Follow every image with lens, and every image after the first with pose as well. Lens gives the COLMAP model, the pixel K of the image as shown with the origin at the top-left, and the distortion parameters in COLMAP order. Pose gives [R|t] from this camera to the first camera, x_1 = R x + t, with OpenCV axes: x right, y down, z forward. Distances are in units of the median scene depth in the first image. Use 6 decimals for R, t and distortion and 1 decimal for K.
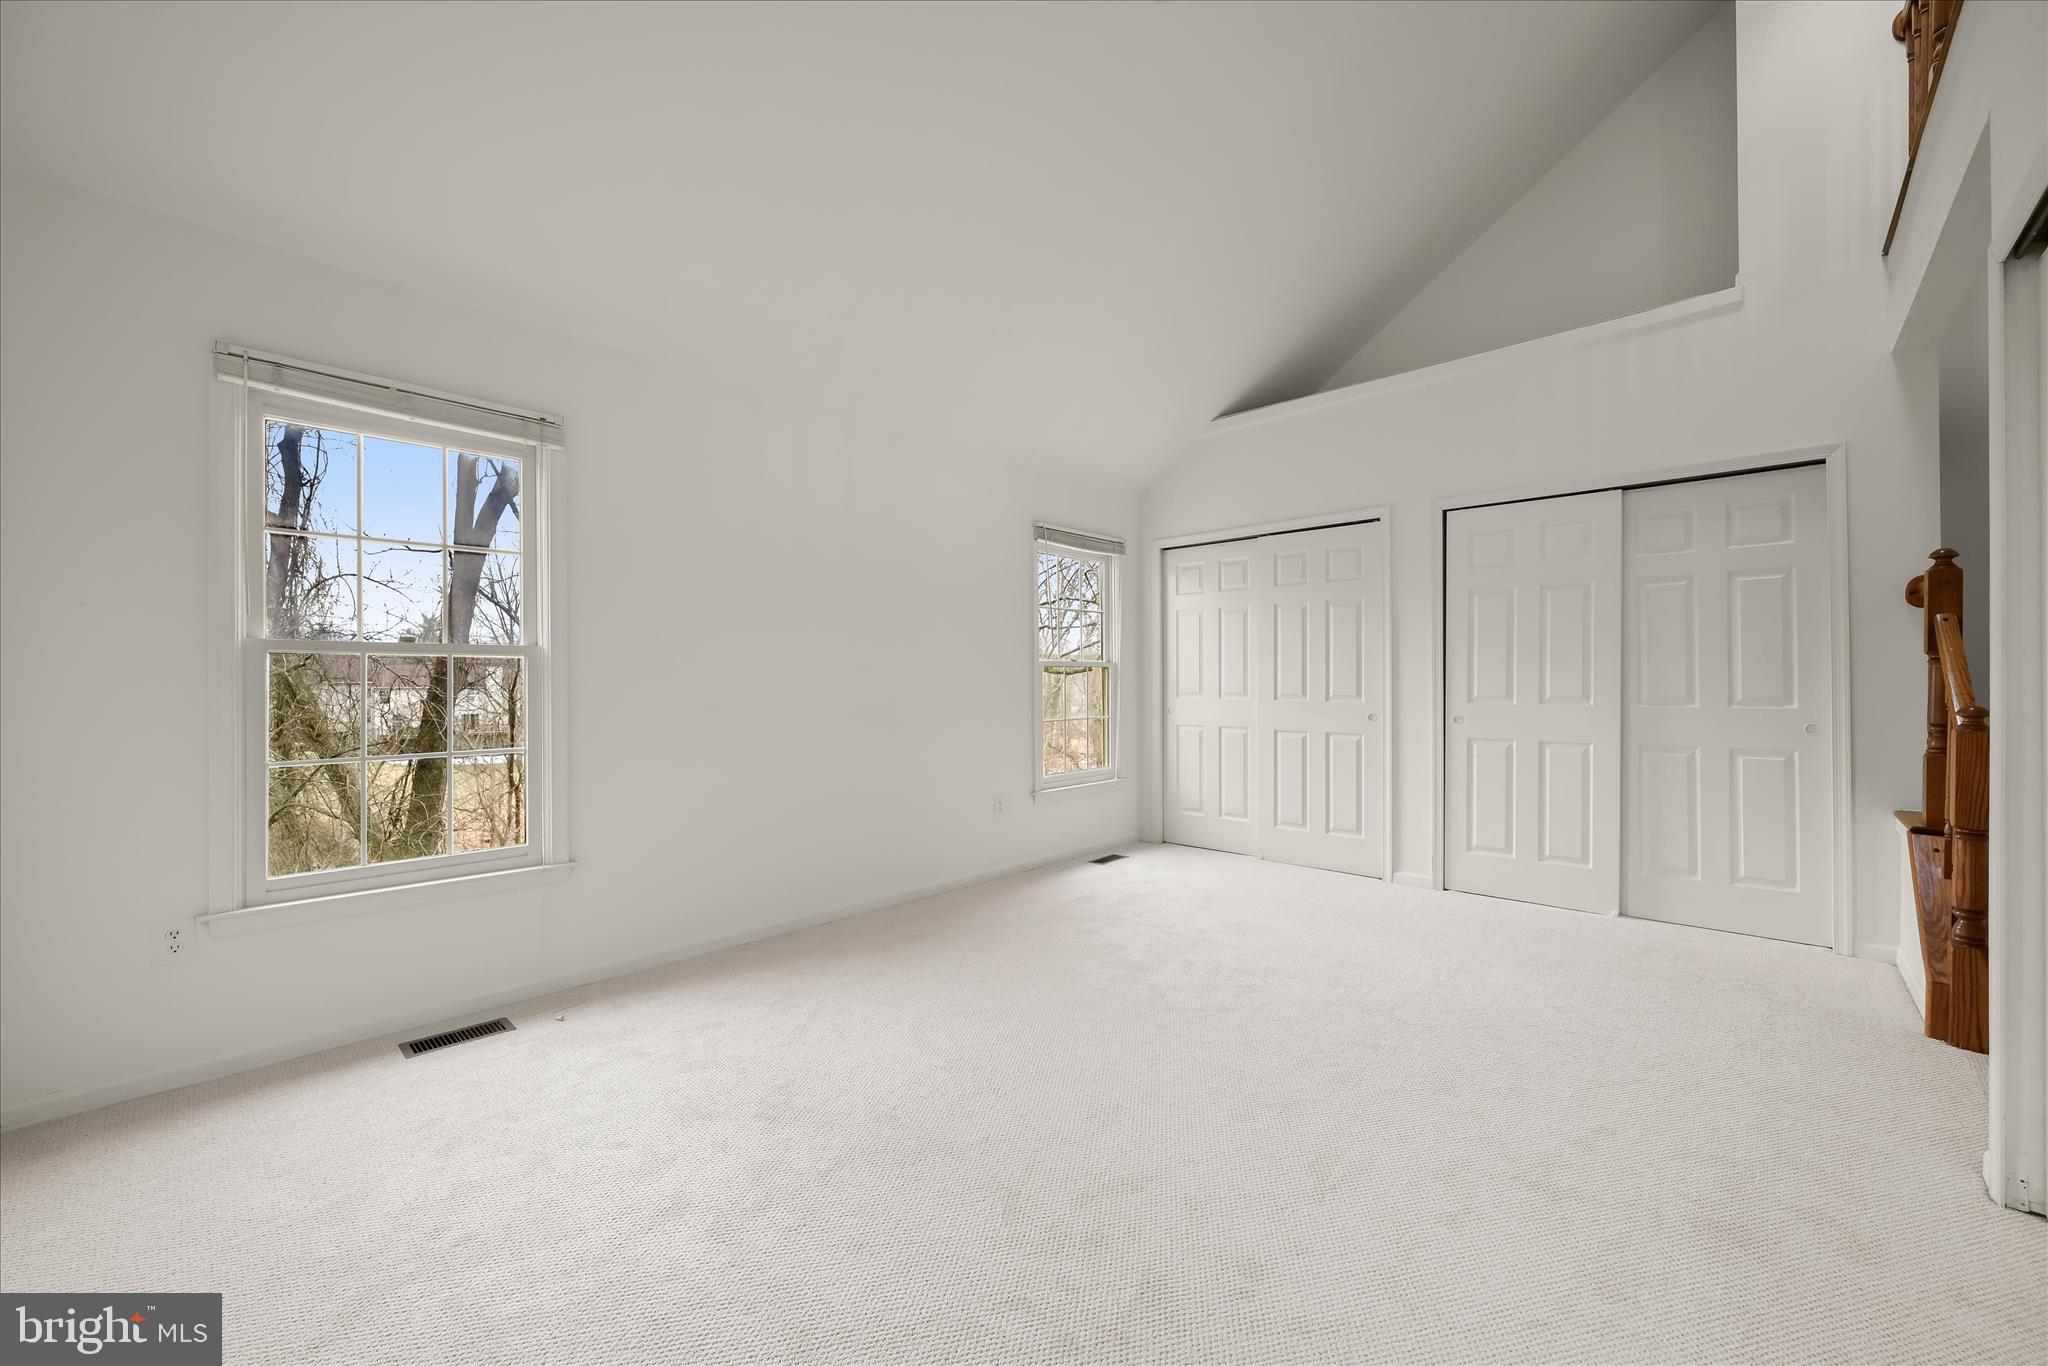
lens RADIAL K [[811.7, 0, 1025.4], [0, 811.7, 682.3], [0, 0, 1]] dist [-0.002303, -0.000405]
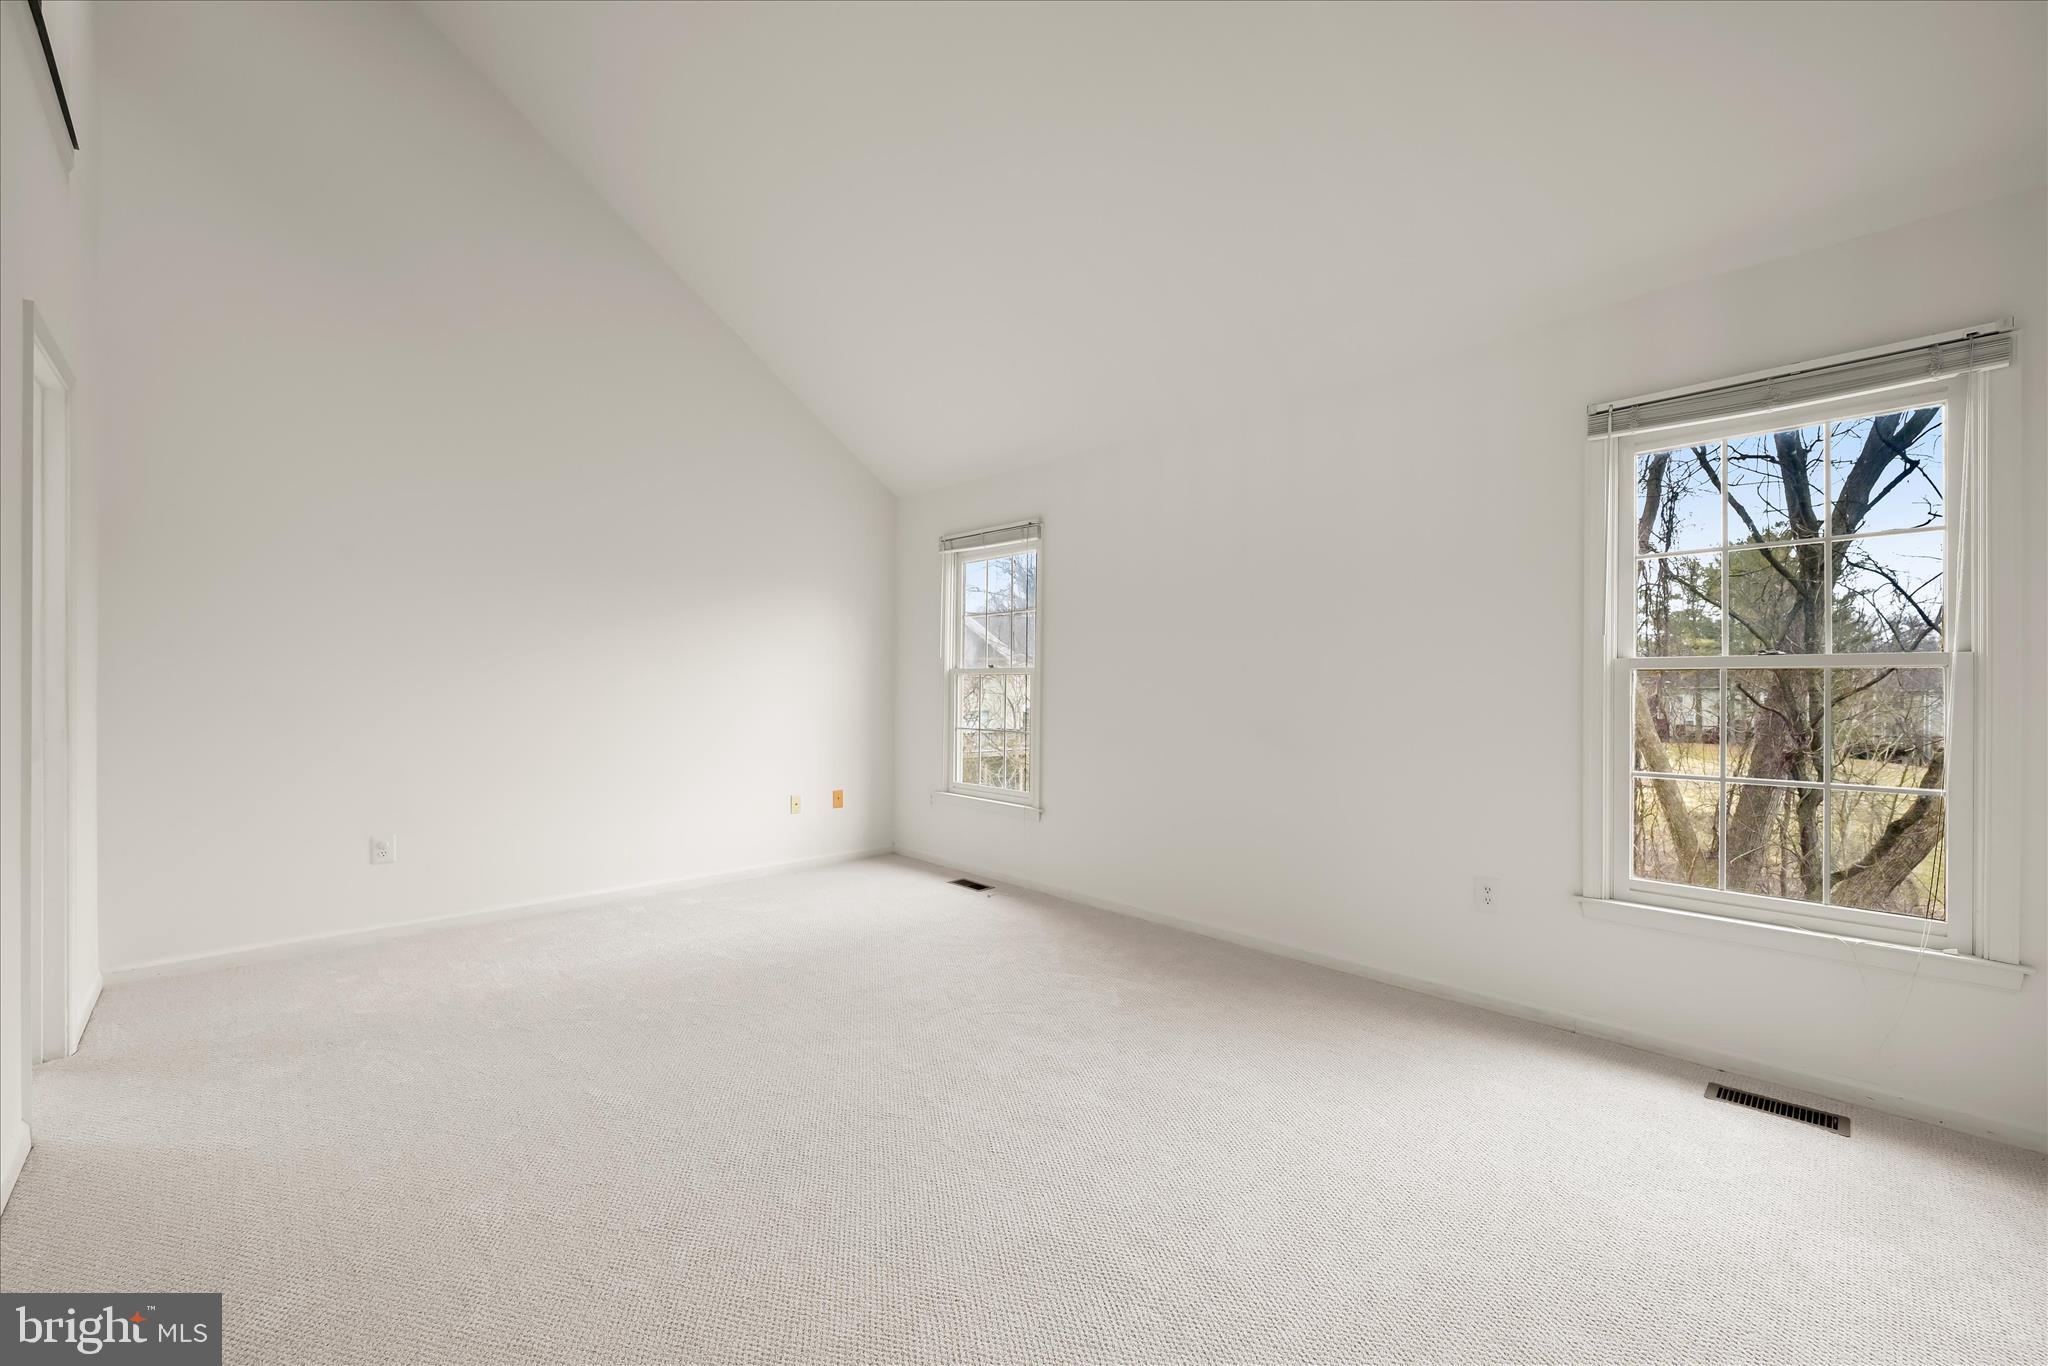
lens RADIAL K [[819.0, 0, 1013.6], [0, 819.0, 690.0], [0, 0, 1]] dist [-0.002156, -0.000370]
pose [[-0.081951, -0.000449, -0.996636, 0.297833], [-0.011041, 0.999939, 0.000457, -0.000797], [0.996575, 0.011041, -0.081951, 0.327836]]
